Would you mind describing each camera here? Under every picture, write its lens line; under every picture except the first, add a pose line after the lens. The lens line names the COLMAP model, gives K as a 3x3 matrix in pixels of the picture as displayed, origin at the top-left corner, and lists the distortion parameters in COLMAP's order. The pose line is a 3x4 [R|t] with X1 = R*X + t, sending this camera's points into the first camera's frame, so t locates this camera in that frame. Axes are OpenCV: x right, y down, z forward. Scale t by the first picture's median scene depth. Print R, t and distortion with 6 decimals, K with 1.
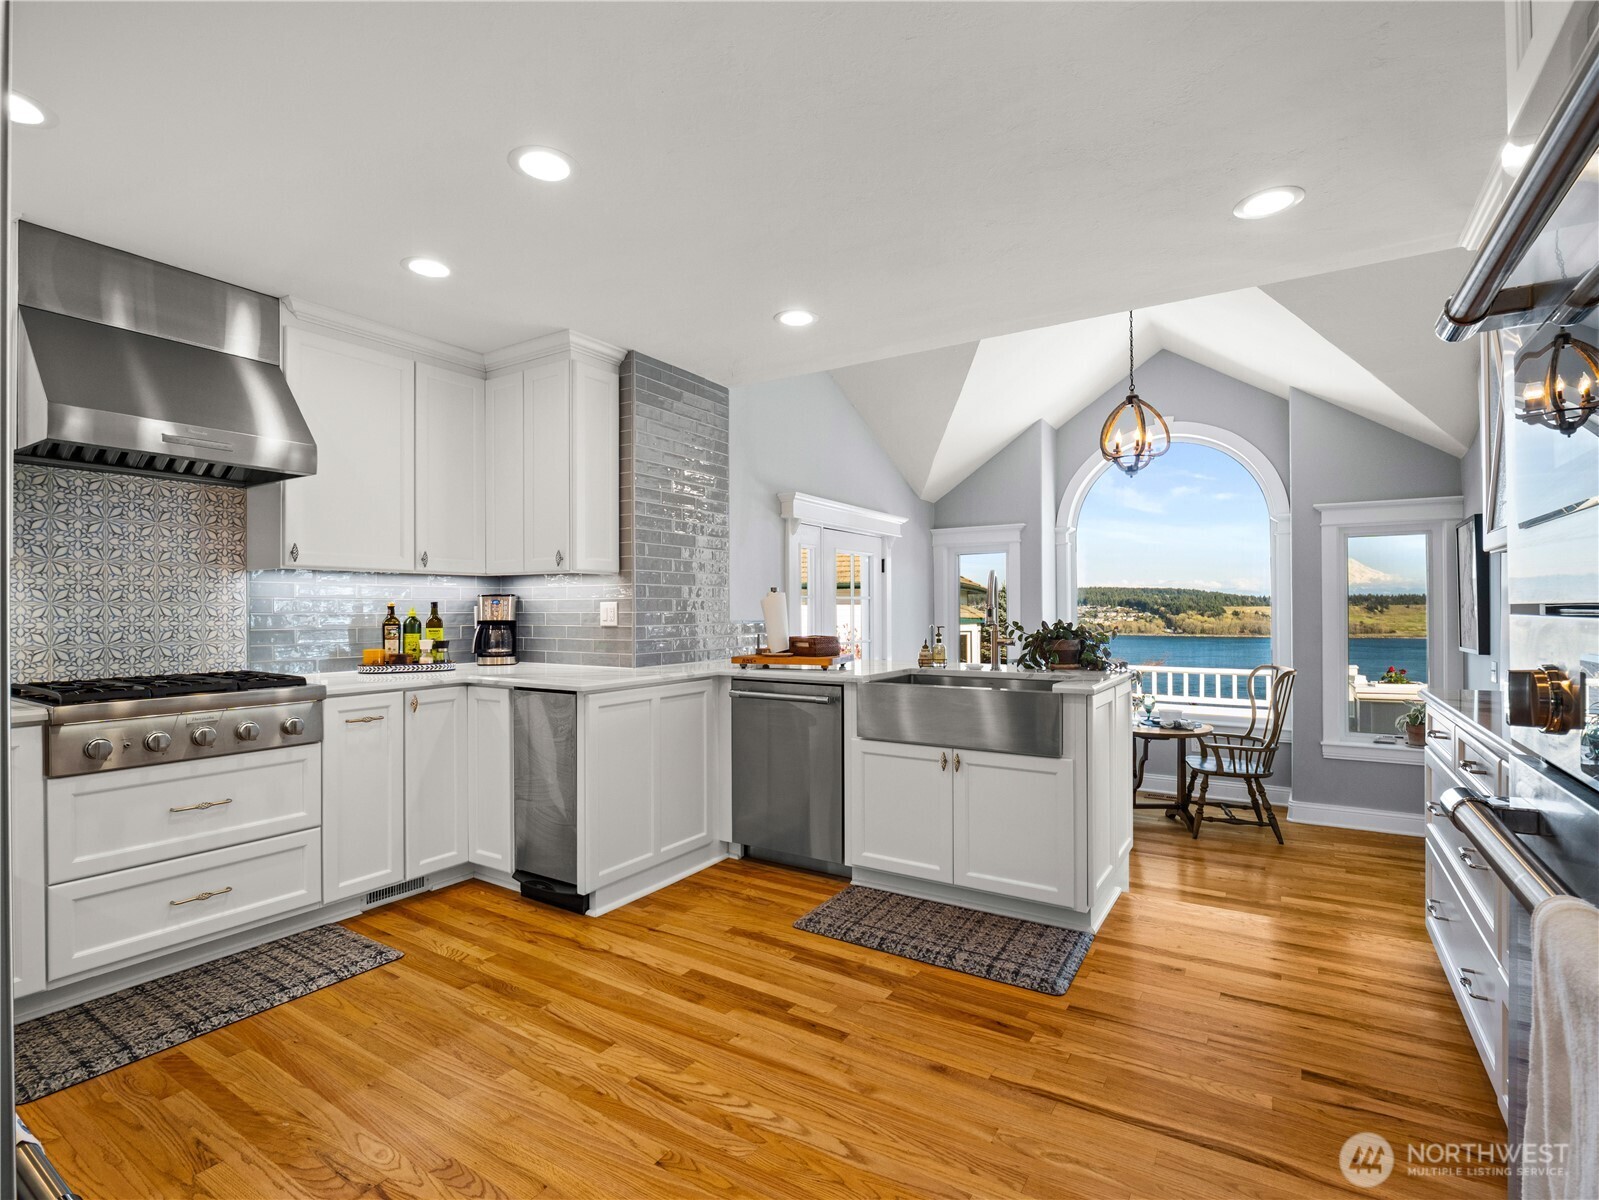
lens RADIAL K [[774.6, 0, 796.9], [0, 774.6, 611.0], [0, 0, 1]] dist [-0.015284, -0.001269]
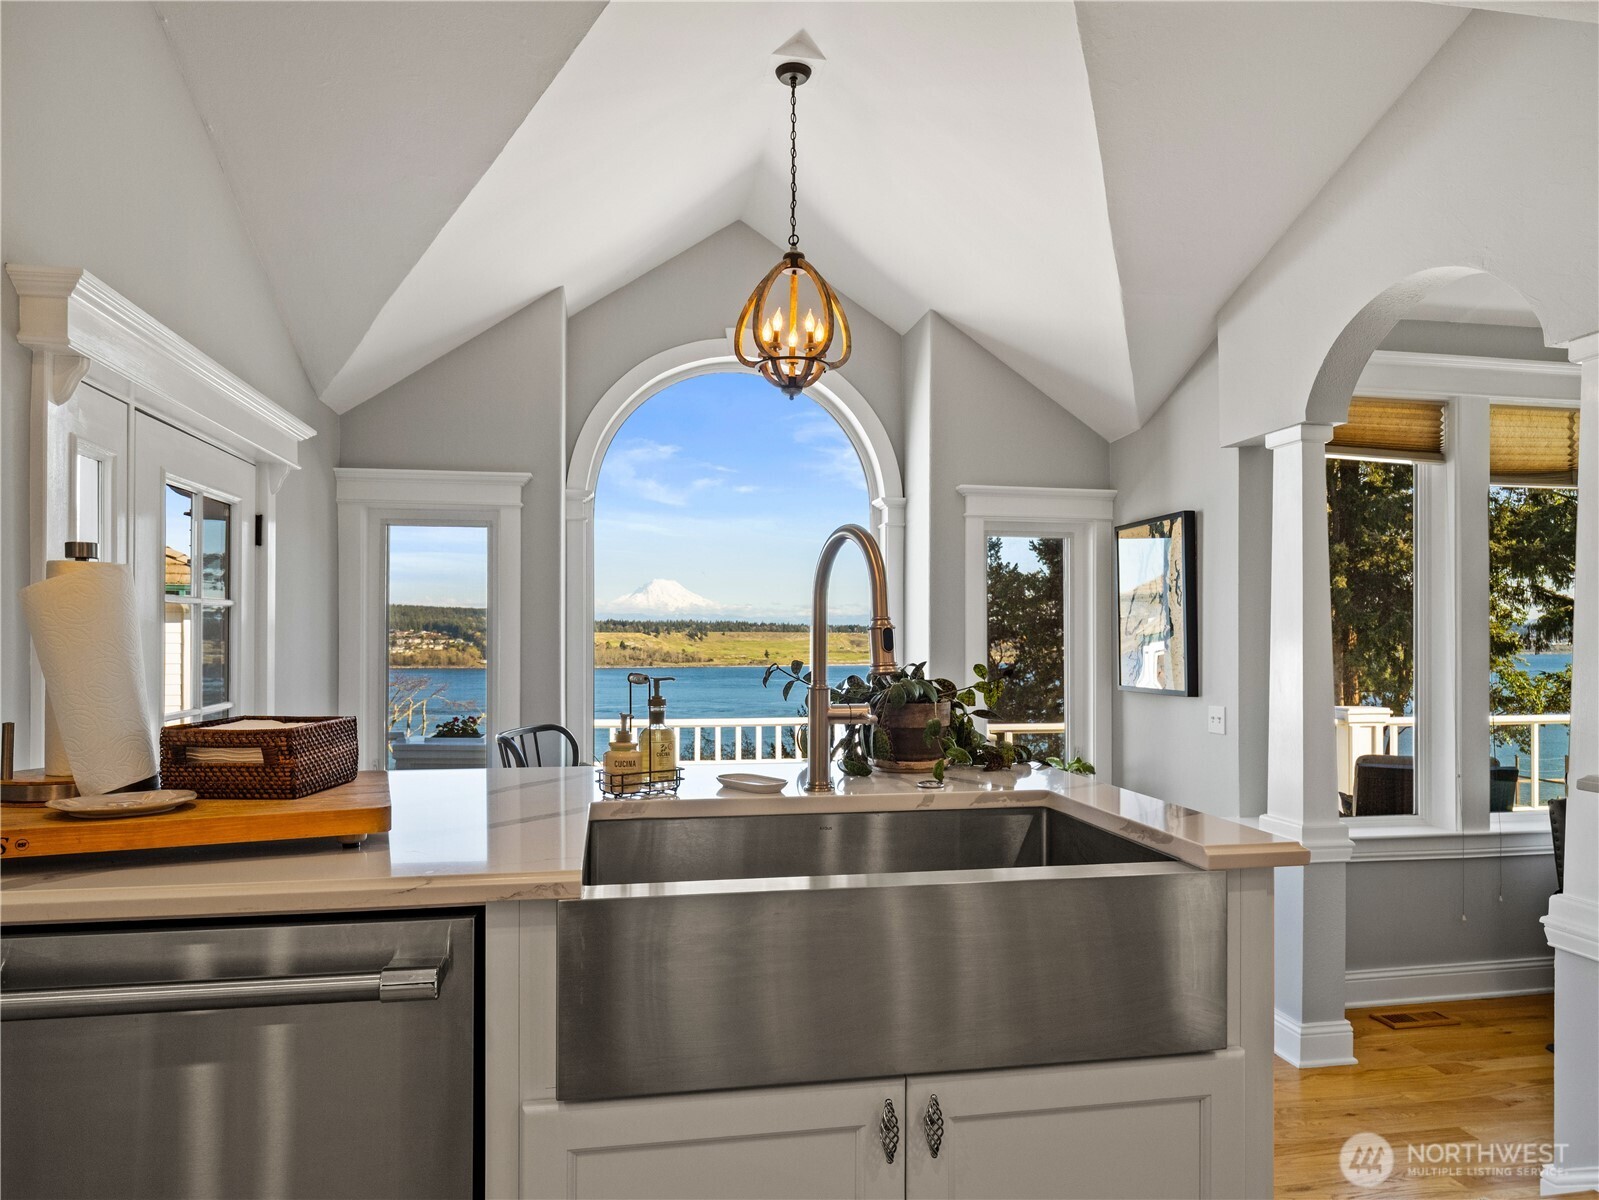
lens RADIAL K [[1023.1, 0, 795.8], [0, 1023.1, 638.5], [0, 0, 1]] dist [-0.004571, 0.000430]
pose [[0.735068, 0.003285, 0.677986, -0.026431], [-0.004468, 0.999990, -0.000001, 0.000394], [-0.677979, -0.003028, 0.735075, 0.176201]]
